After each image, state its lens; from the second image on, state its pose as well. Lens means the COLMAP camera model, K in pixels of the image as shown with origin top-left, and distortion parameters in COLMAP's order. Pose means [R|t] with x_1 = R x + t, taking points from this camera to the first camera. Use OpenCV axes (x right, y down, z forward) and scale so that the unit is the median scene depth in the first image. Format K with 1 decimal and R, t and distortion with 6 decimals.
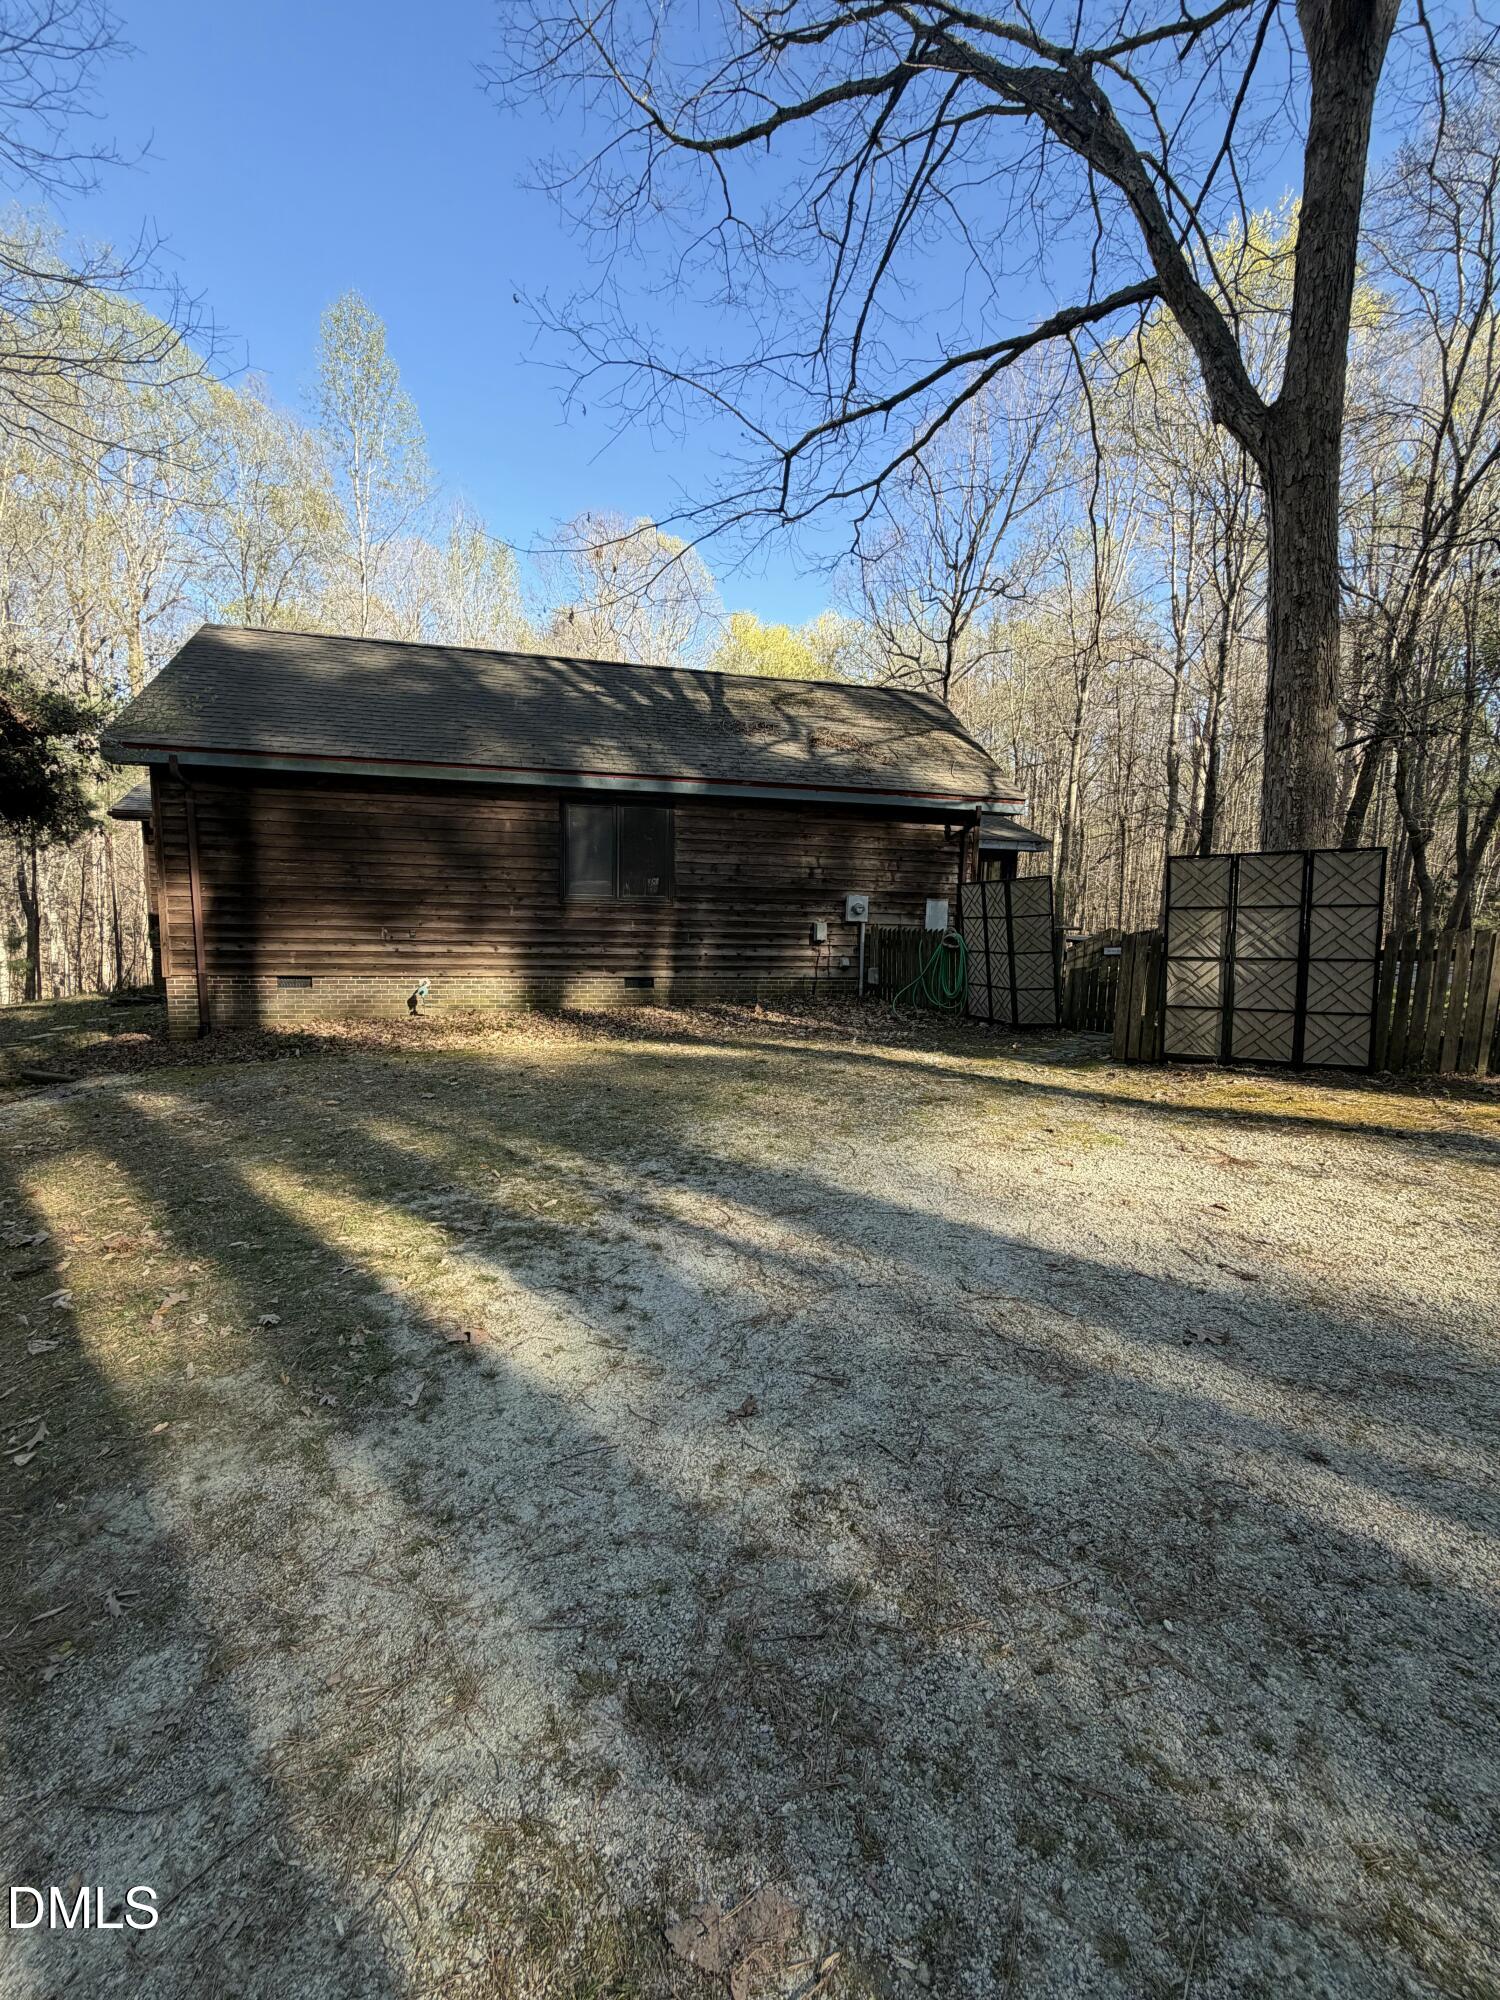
lens RADIAL K [[797.4, 0, 748.9], [0, 797.4, 992.3], [0, 0, 1]] dist [0.001109, -0.000470]
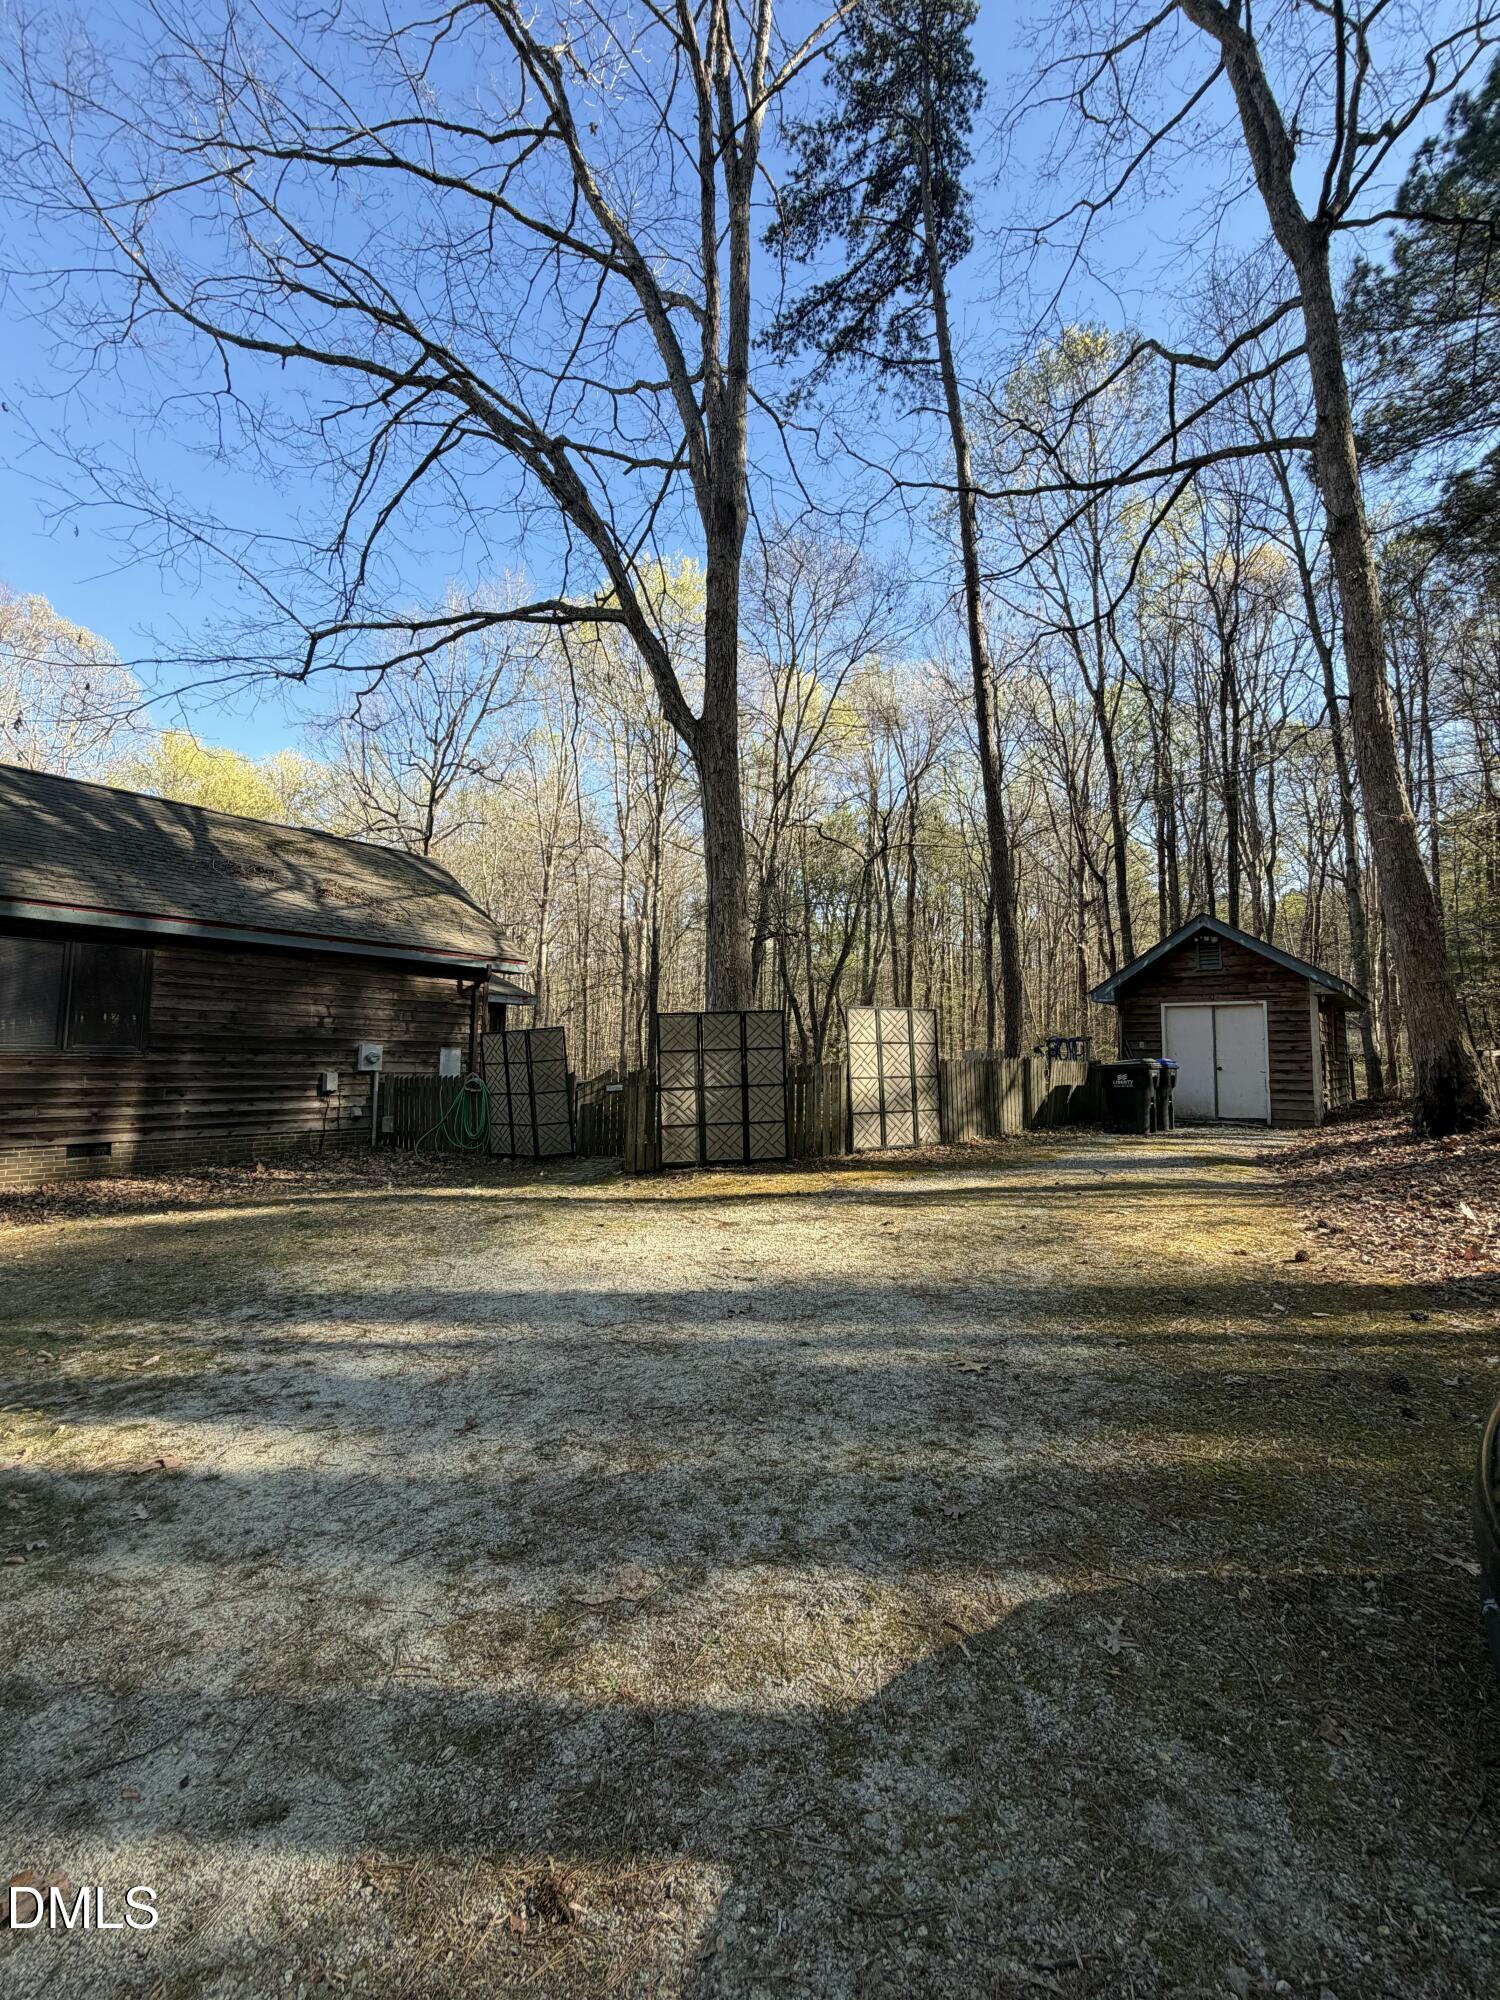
lens RADIAL K [[797.4, 0, 751.6], [0, 797.4, 996.2], [0, 0, 1]] dist [0.001109, -0.000470]
pose [[0.797519, 0.032359, 0.602426, -0.129181], [0.078330, 0.984554, -0.156582, 0.019260], [-0.598188, 0.172065, 0.782665, -0.124800]]
